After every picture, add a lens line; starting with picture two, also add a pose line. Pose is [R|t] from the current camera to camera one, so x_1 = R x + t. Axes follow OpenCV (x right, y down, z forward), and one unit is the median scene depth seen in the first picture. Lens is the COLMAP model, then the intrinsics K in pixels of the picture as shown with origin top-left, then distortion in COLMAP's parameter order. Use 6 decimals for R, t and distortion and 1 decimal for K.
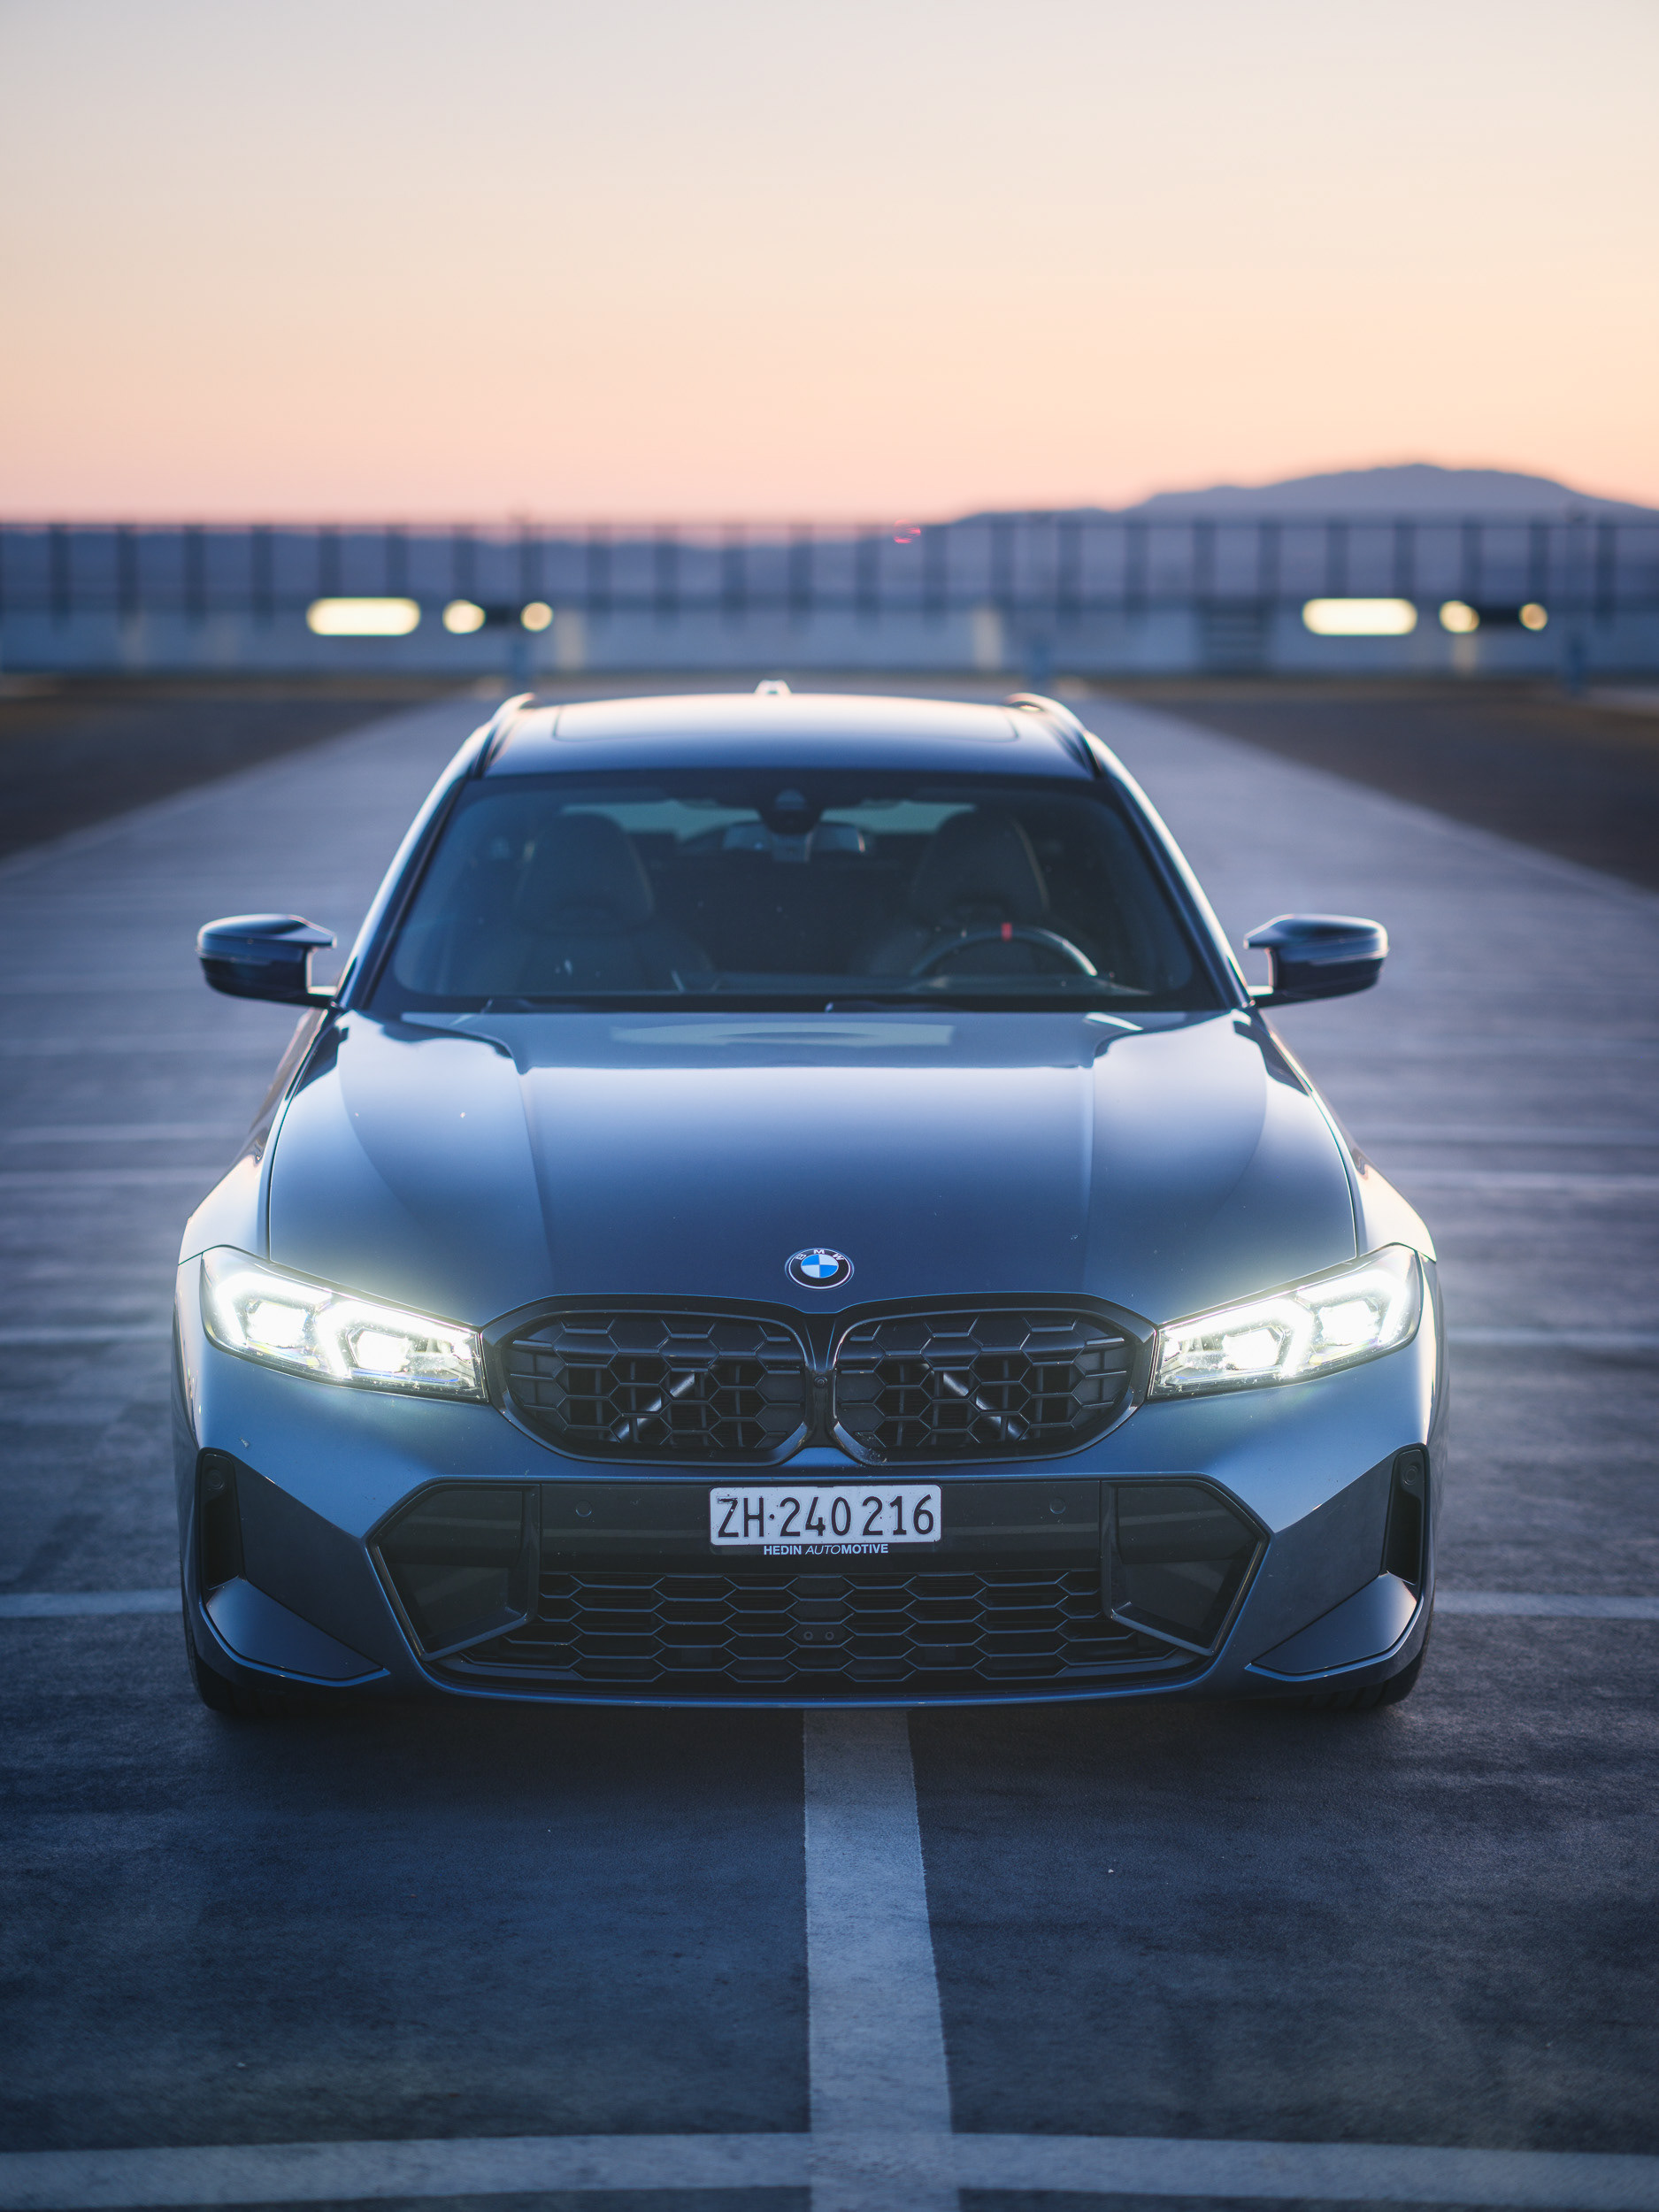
lens RADIAL K [[3952.4, 0, 831.8], [0, 3952.4, 1160.8], [0, 0, 1]] dist [0.015970, -0.164662]
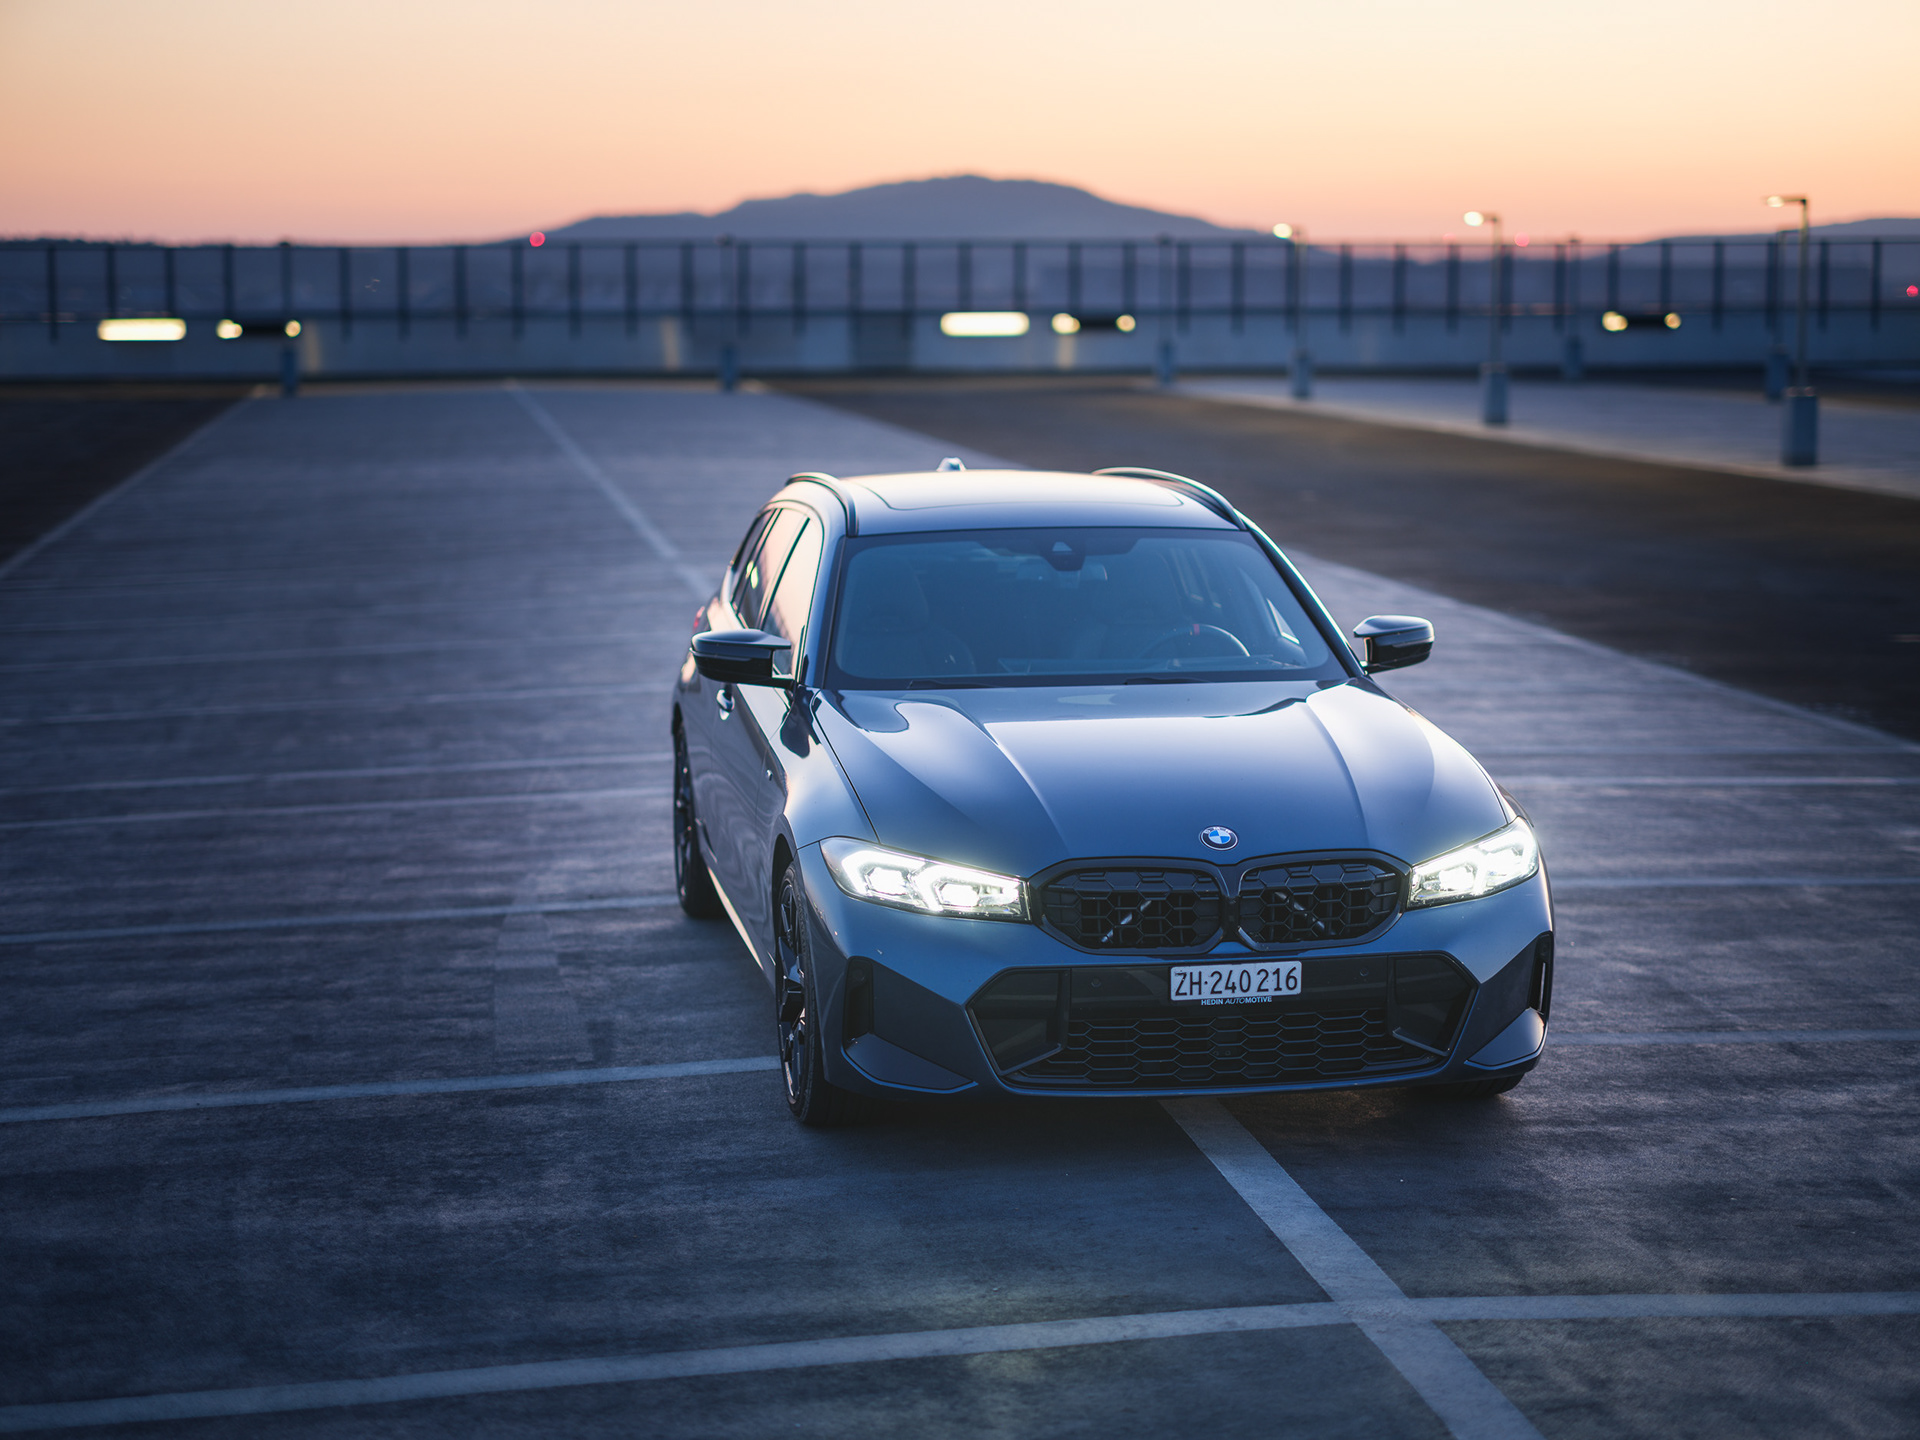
lens RADIAL K [[3360.8, 0, 993.1], [0, 3360.8, 725.2], [0, 0, 1]] dist [-0.009249, -0.029203]
pose [[0.989802, -0.023145, 0.140558, -0.304806], [0.025399, 0.999576, -0.014261, -0.003373], [-0.140169, 0.017686, 0.989970, -0.429779]]
